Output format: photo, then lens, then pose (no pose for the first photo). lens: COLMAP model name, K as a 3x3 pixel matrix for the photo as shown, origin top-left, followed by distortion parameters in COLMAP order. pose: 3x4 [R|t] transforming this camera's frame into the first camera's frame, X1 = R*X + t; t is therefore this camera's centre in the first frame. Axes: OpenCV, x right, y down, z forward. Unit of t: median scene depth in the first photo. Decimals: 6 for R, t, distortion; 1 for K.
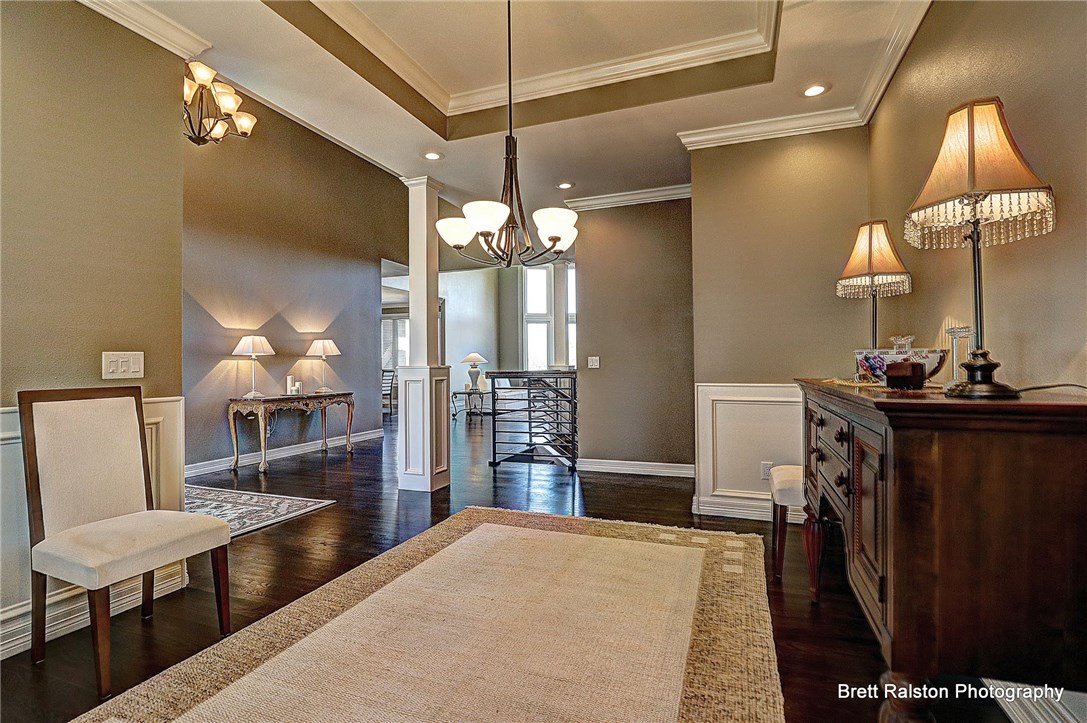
lens RADIAL K [[524.6, 0, 544.6], [0, 524.6, 362.6], [0, 0, 1]] dist [-0.005913, -0.000914]
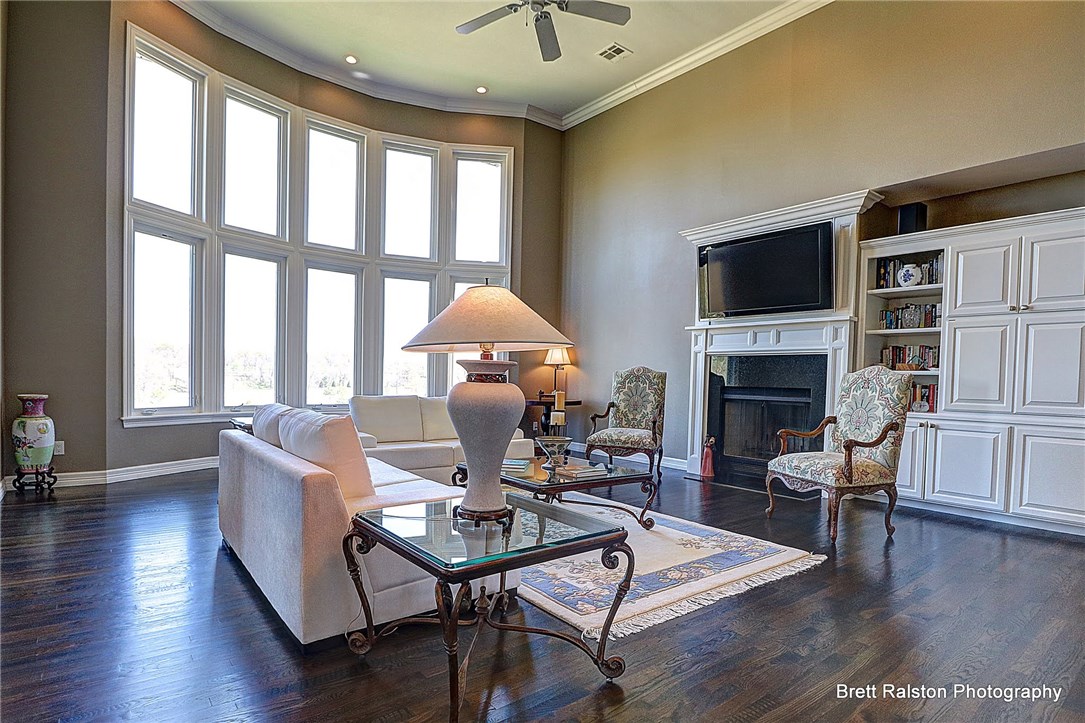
lens RADIAL K [[561.2, 0, 530.2], [0, 561.2, 392.2], [0, 0, 1]] dist [-0.001707, -0.001212]
pose [[0.516393, -0.007271, 0.856321, -0.232642], [-0.025286, 0.999398, 0.023735, 0.007647], [-0.855978, -0.033910, 0.515898, 0.752684]]
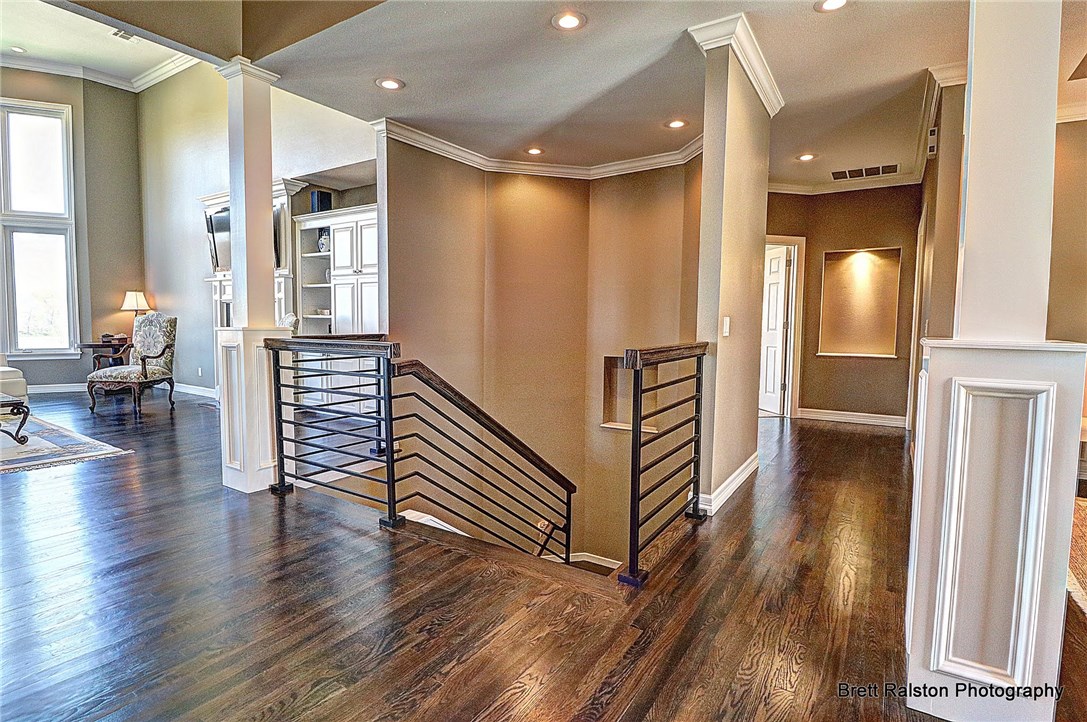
lens RADIAL K [[534.9, 0, 546.3], [0, 534.9, 359.5], [0, 0, 1]] dist [-0.016348, -0.003563]
pose [[0.204477, -0.063320, 0.976821, -0.214279], [-0.015134, 0.997582, 0.067834, 0.000164], [-0.978754, -0.028654, 0.203024, 0.443696]]
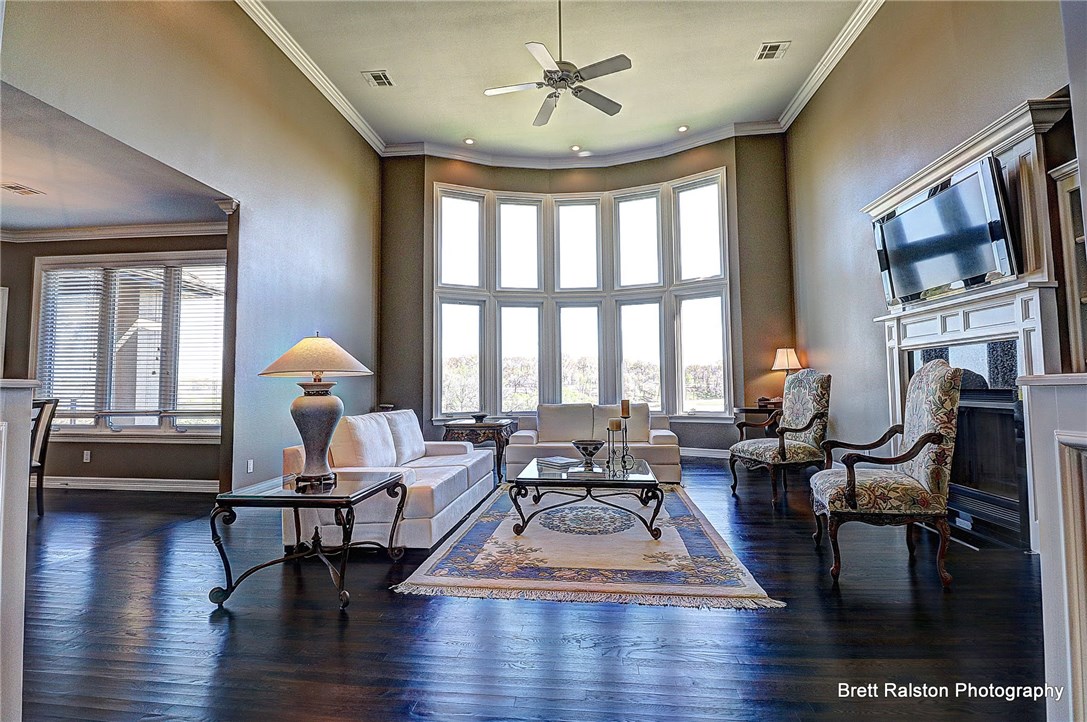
lens RADIAL K [[510.5, 0, 545.3], [0, 510.5, 353.3], [0, 0, 1]] dist [-0.009830, -0.001932]
pose [[0.965675, 0.008424, 0.259615, -0.075337], [0.007913, 0.998056, -0.061819, 0.005099], [-0.259631, 0.061752, 0.963732, 0.605703]]
